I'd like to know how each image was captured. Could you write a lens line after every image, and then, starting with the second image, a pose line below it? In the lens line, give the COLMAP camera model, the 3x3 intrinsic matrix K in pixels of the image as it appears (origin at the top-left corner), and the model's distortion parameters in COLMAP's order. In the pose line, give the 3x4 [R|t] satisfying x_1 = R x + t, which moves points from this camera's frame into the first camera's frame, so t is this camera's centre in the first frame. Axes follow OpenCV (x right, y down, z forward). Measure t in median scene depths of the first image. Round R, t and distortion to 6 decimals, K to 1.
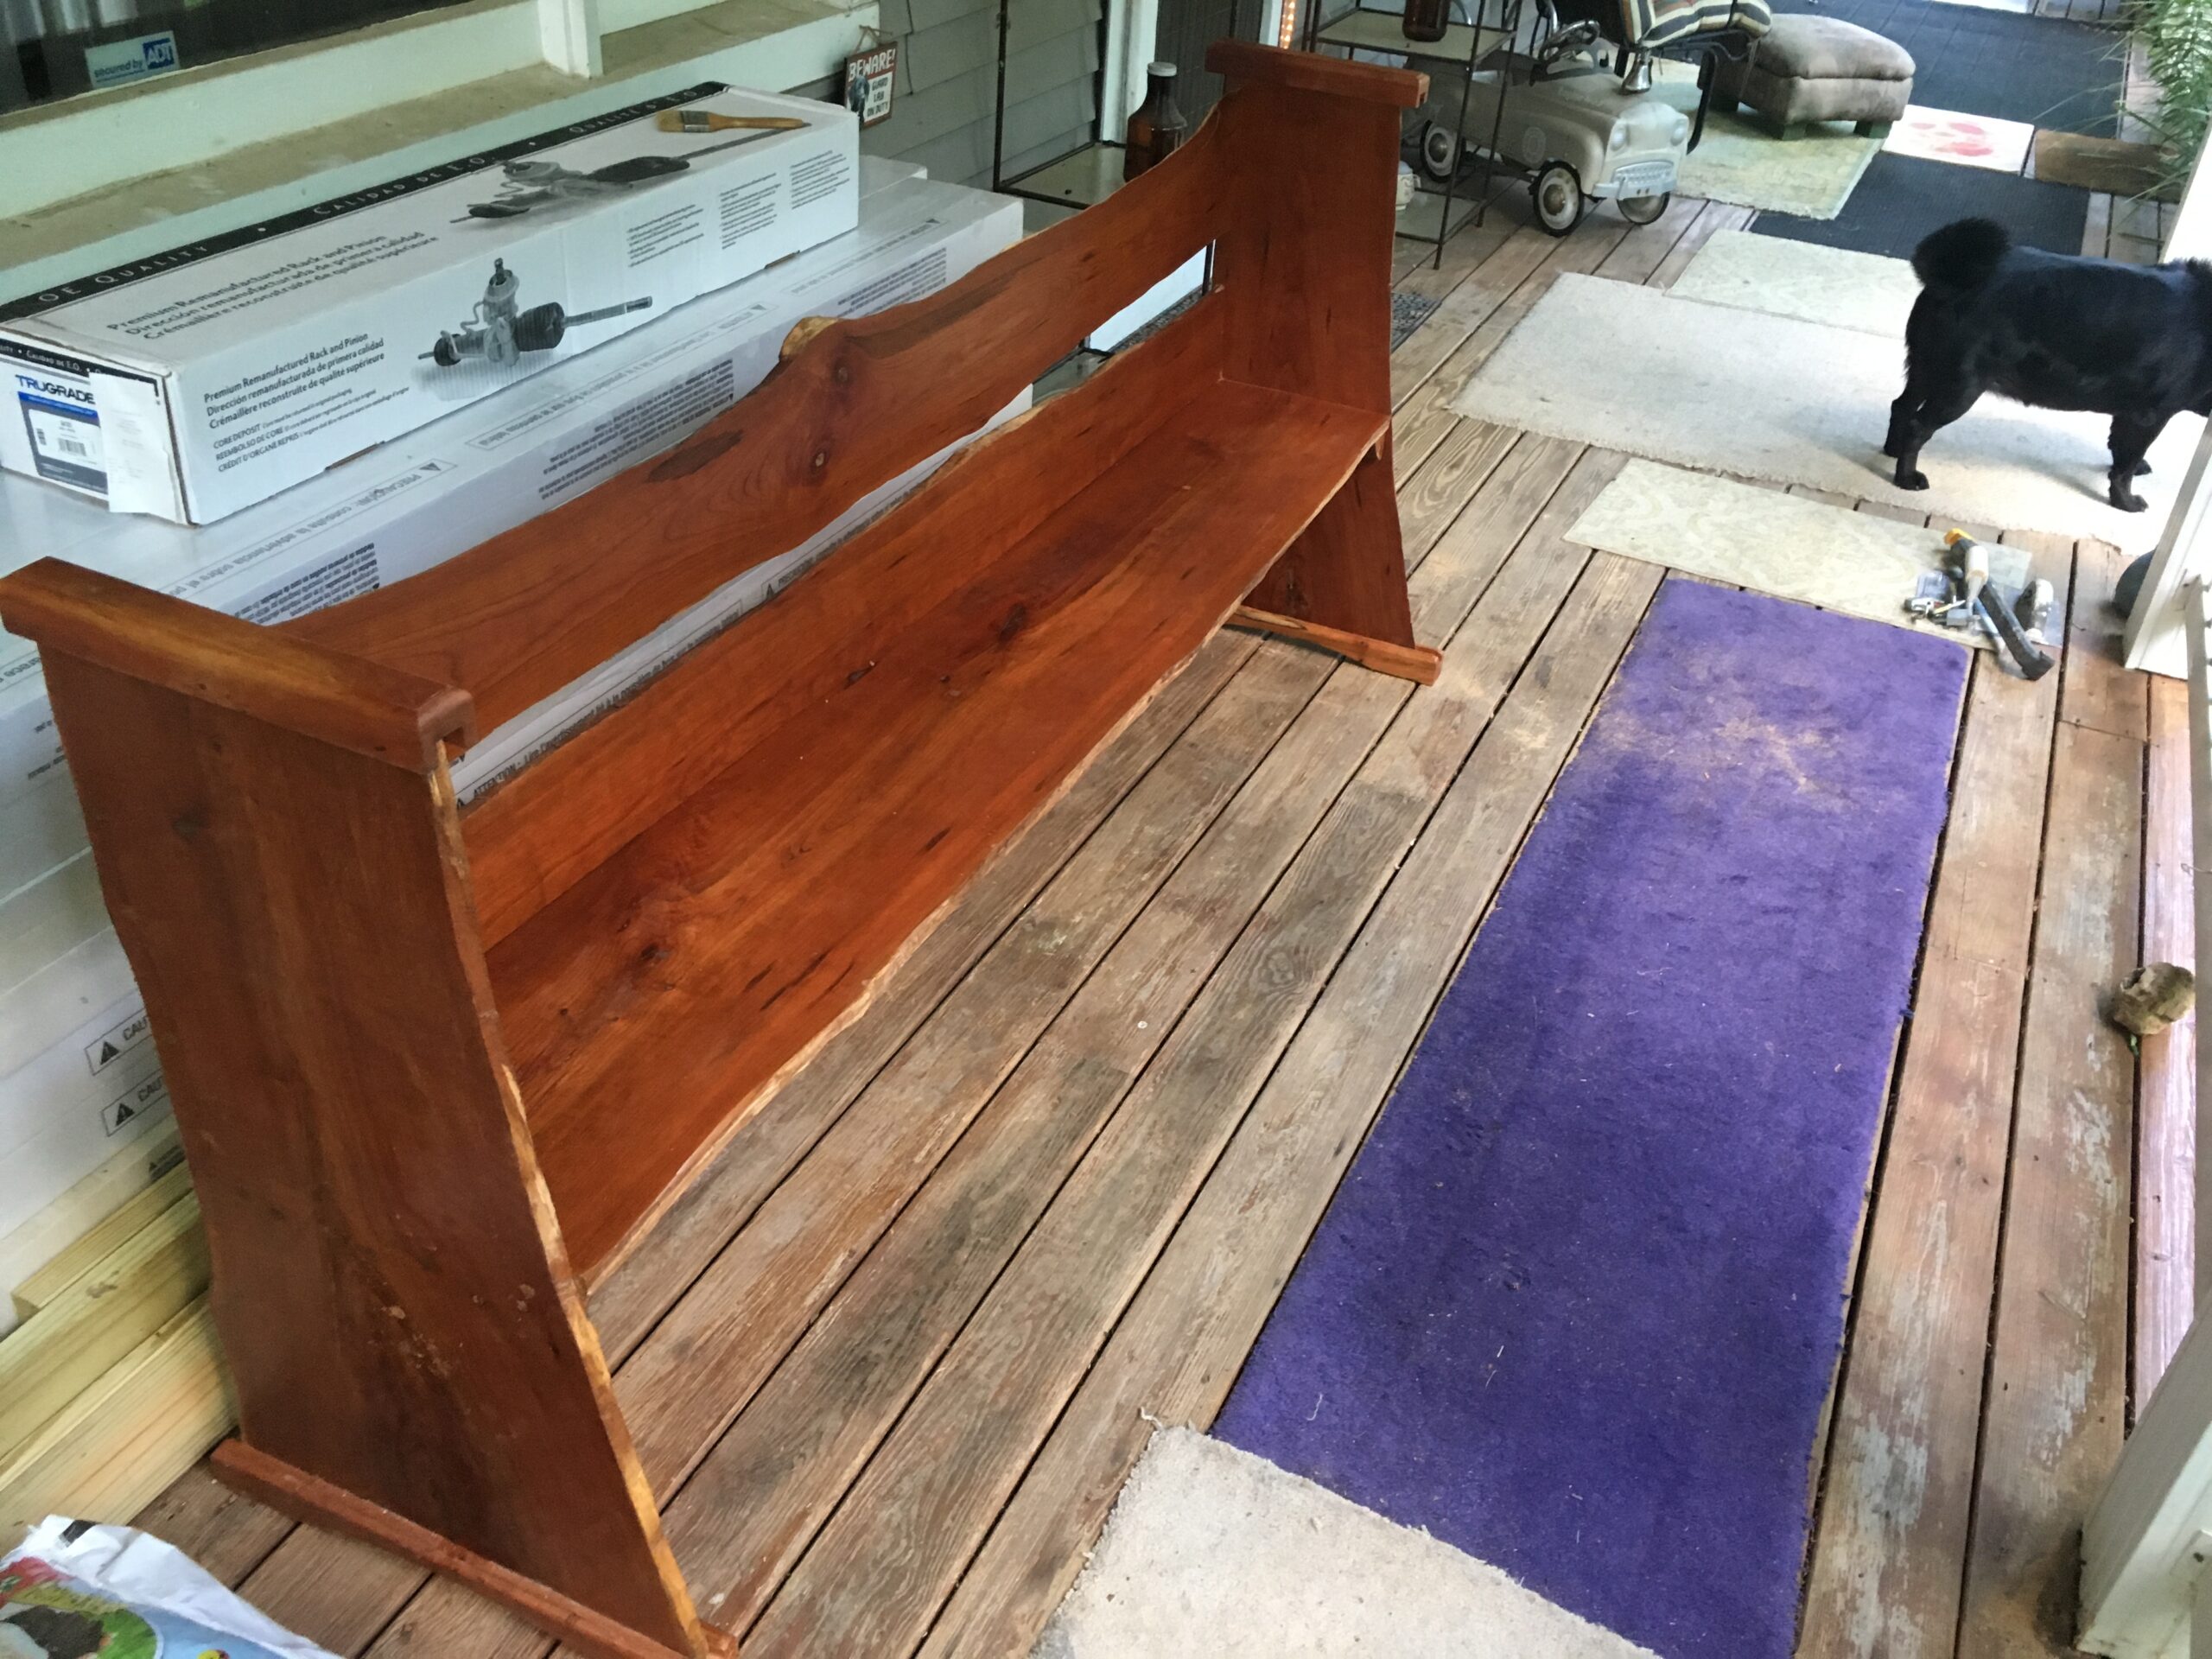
lens RADIAL K [[1918.6, 0, 1101.2], [0, 1918.6, 815.1], [0, 0, 1]] dist [0.110897, -0.157436]
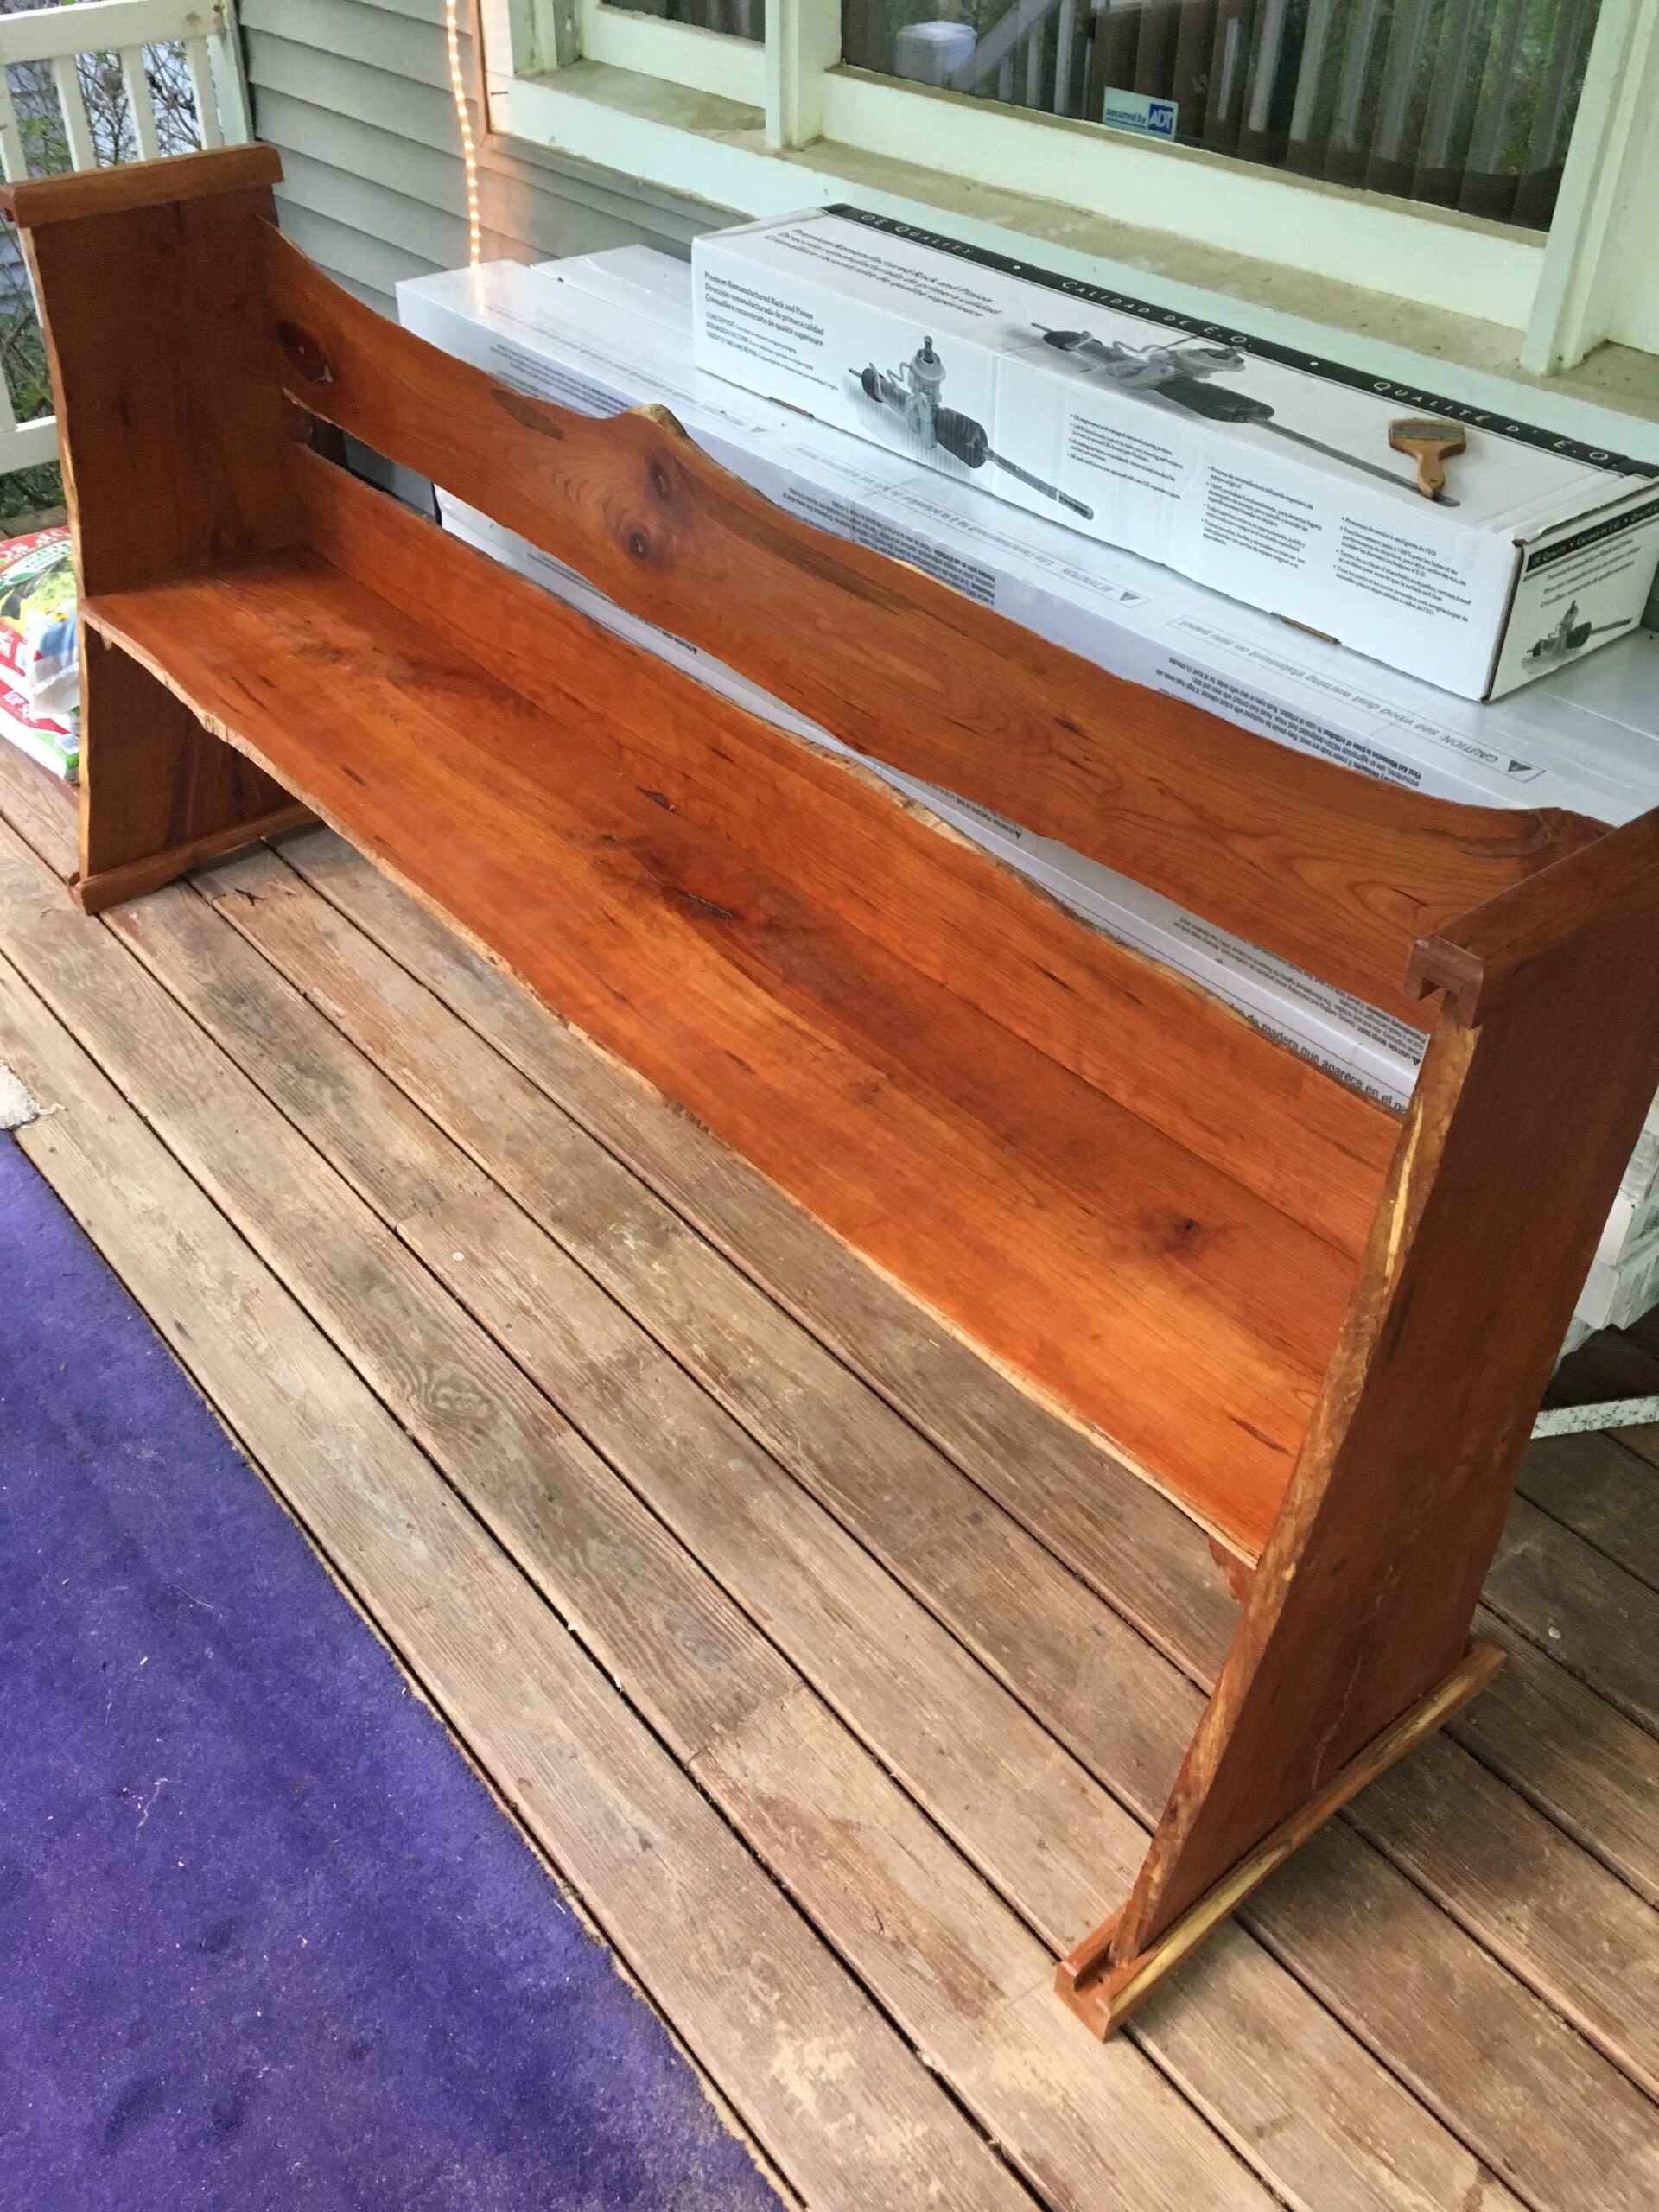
lens RADIAL K [[1918.6, 0, 829.5], [0, 1918.6, 1106.0], [0, 0, 1]] dist [0.110897, -0.157436]
pose [[-0.437638, 0.504795, -0.744080, 0.624334], [-0.521545, 0.531587, 0.667388, -0.669766], [0.732437, 0.680146, 0.030630, 1.113192]]
